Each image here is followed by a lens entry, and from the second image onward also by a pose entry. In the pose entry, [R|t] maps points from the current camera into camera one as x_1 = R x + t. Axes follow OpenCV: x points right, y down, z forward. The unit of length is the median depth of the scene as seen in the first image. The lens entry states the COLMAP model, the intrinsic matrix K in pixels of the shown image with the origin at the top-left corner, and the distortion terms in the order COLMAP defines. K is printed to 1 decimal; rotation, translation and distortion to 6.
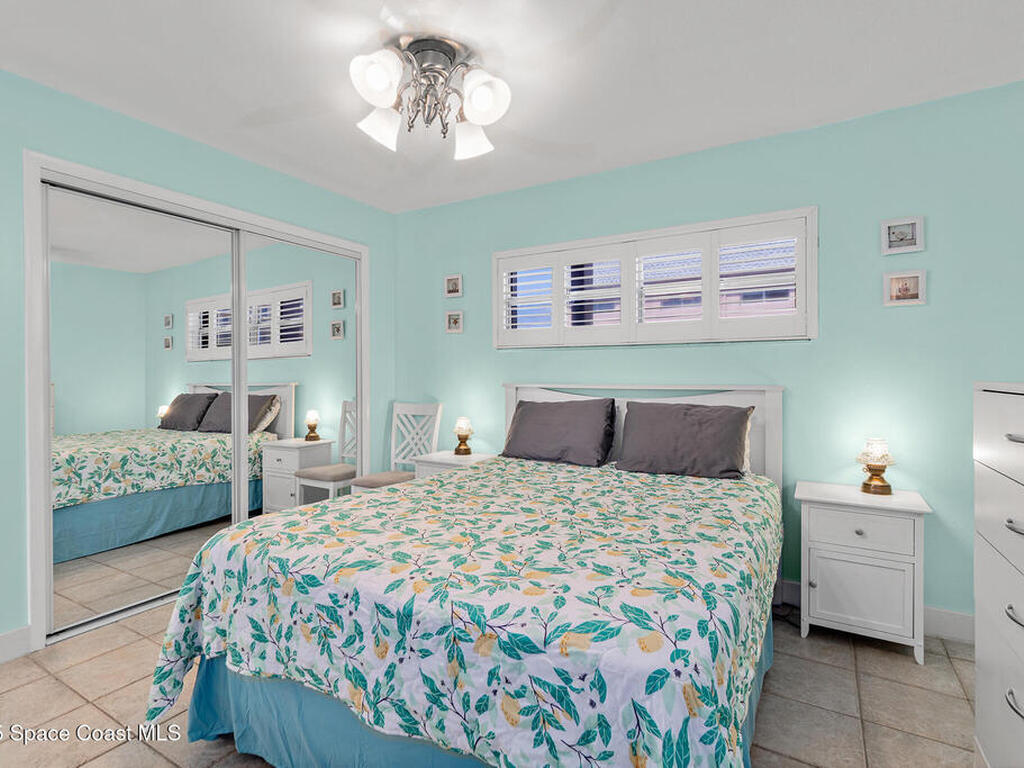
lens RADIAL K [[509.3, 0, 514.3], [0, 509.3, 379.1], [0, 0, 1]] dist [0.035231, 0.000043]
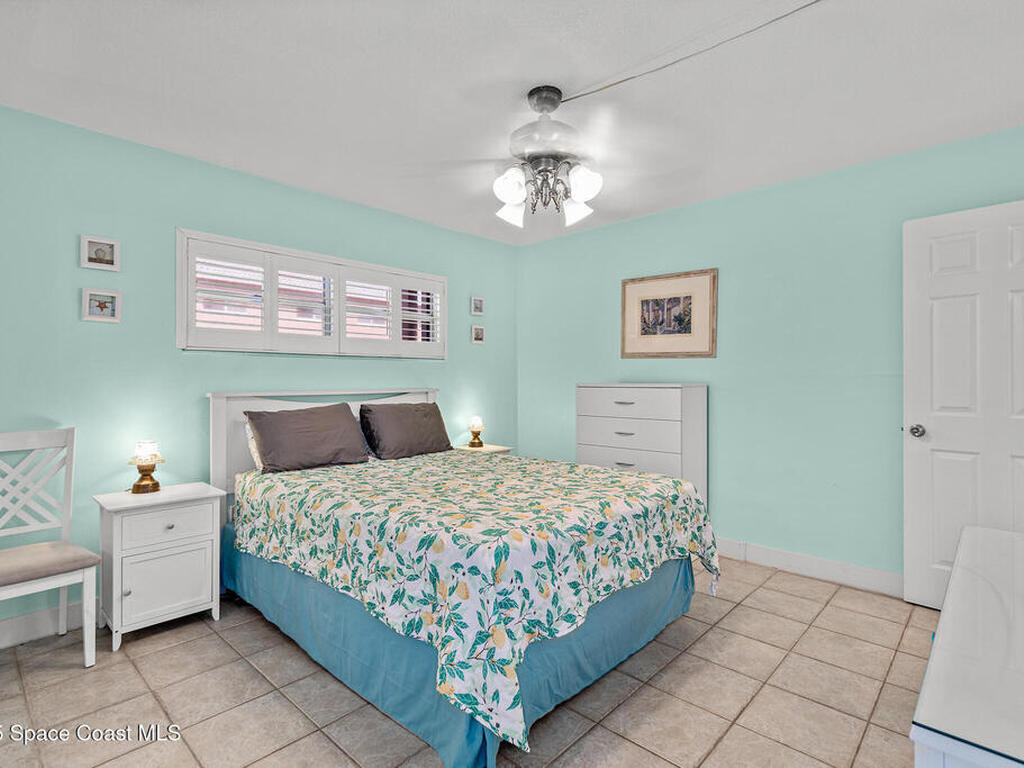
lens RADIAL K [[506.0, 0, 486.3], [0, 506.0, 373.7], [0, 0, 1]] dist [-0.012832, 0.000262]
pose [[0.255367, 0.007284, 0.966817, -1.027905], [0.013966, 0.999840, -0.011221, -0.009835], [-0.966743, 0.016368, 0.255224, 0.530373]]
